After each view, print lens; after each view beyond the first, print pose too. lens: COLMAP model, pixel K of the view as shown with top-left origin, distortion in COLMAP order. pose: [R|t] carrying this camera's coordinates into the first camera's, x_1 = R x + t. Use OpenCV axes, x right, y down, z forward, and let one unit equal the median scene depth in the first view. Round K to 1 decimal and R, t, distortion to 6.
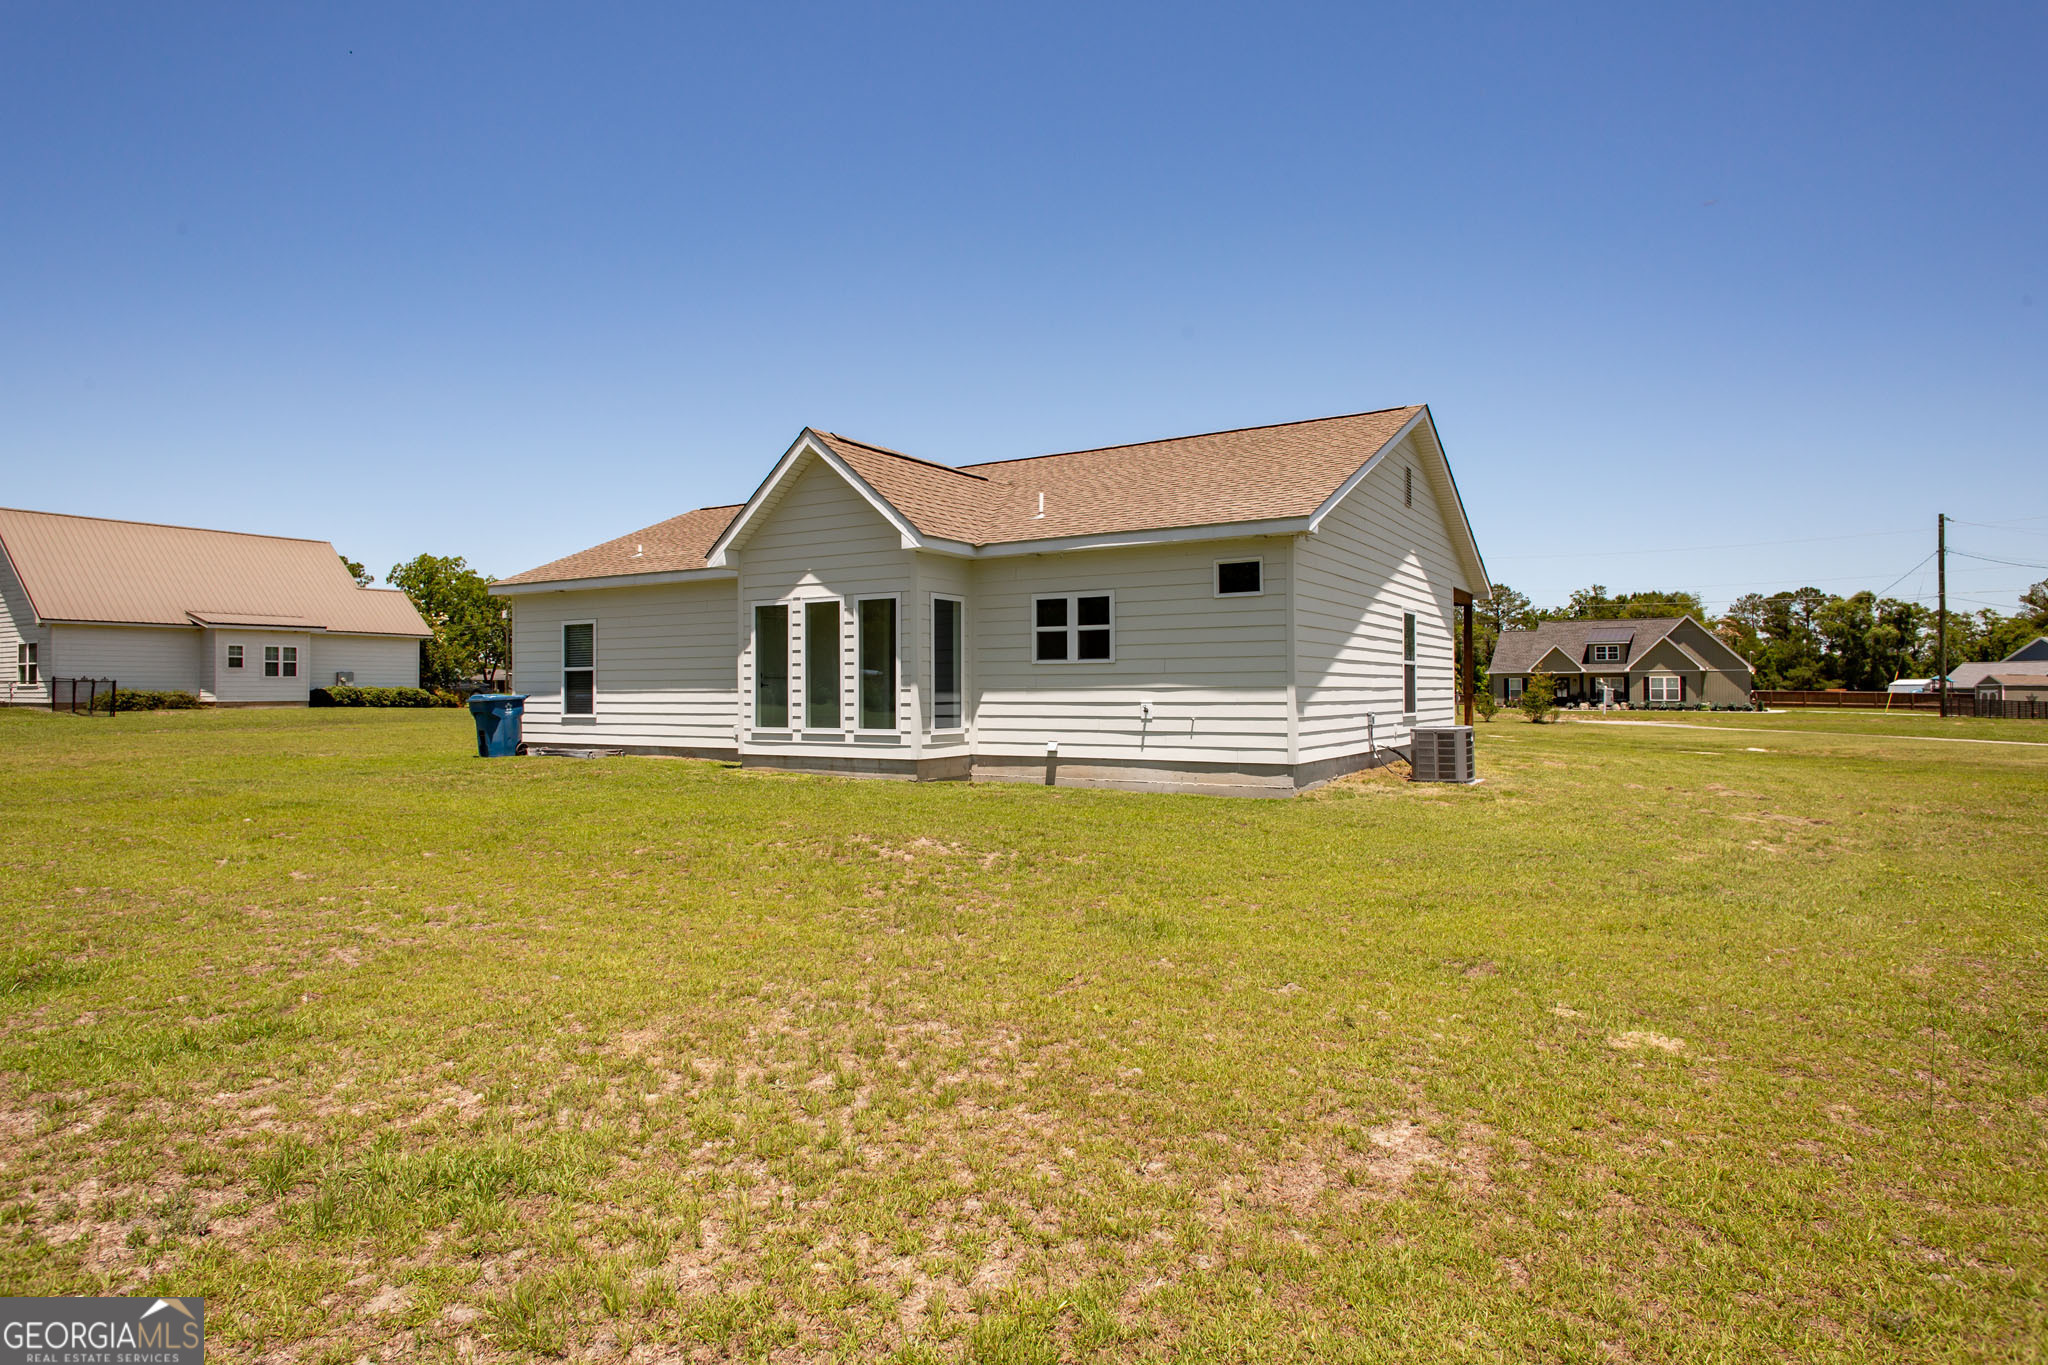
lens RADIAL K [[1128.0, 0, 1026.1], [0, 1128.0, 656.2], [0, 0, 1]] dist [0.008979, -0.000451]
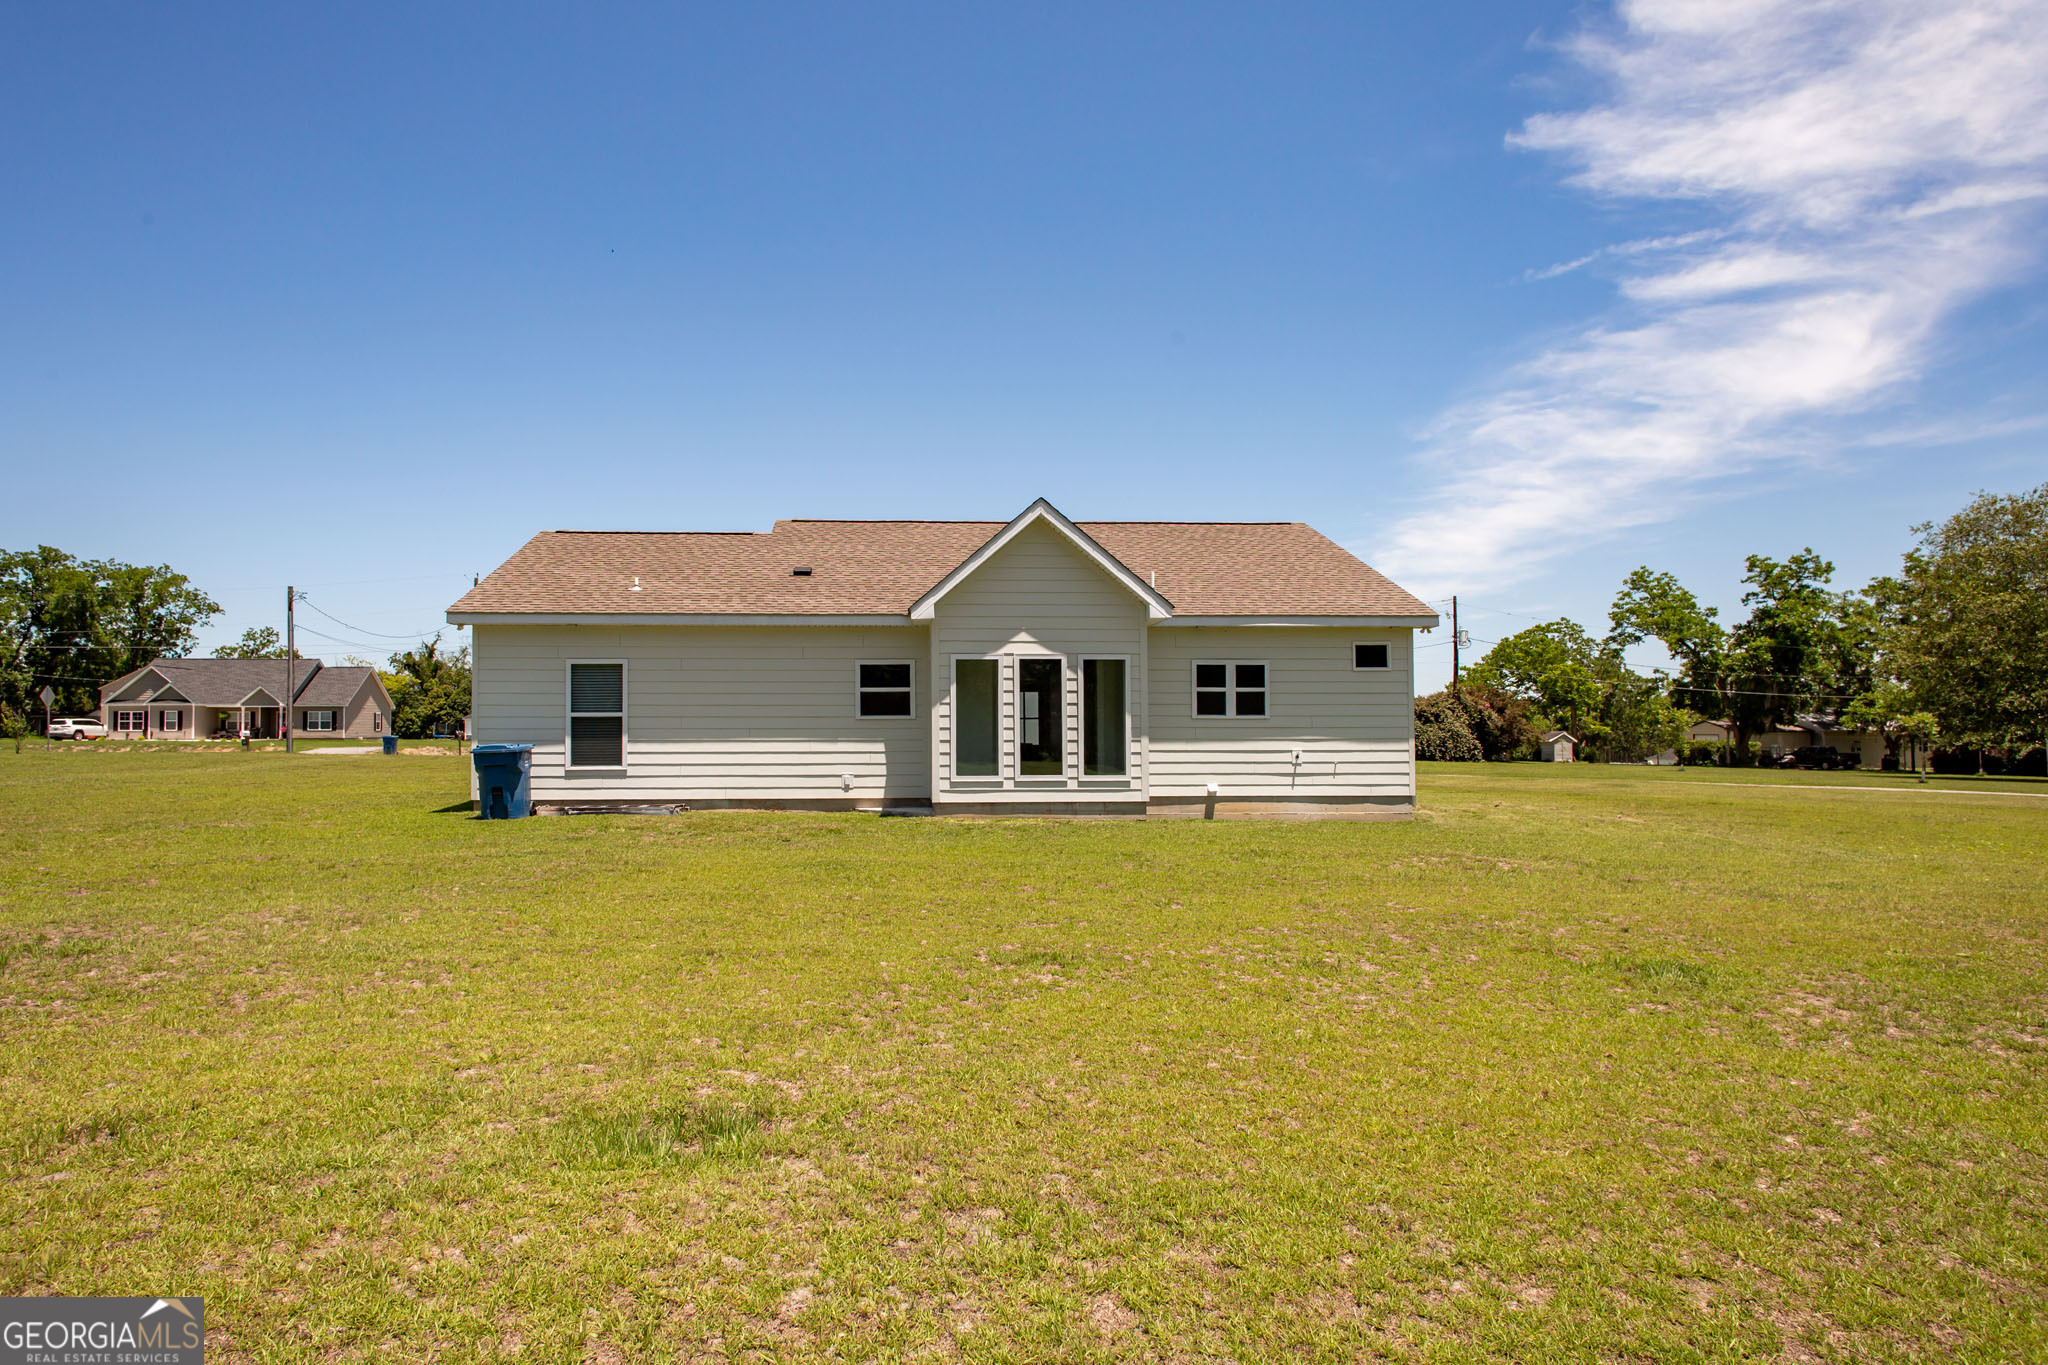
lens RADIAL K [[1182.6, 0, 965.5], [0, 1182.6, 695.4], [0, 0, 1]] dist [-0.000540, -0.000355]
pose [[0.827607, 0.019732, 0.560961, -0.889175], [-0.019880, 0.999785, -0.005839, -0.005305], [-0.560955, -0.006319, 0.827822, 0.102768]]
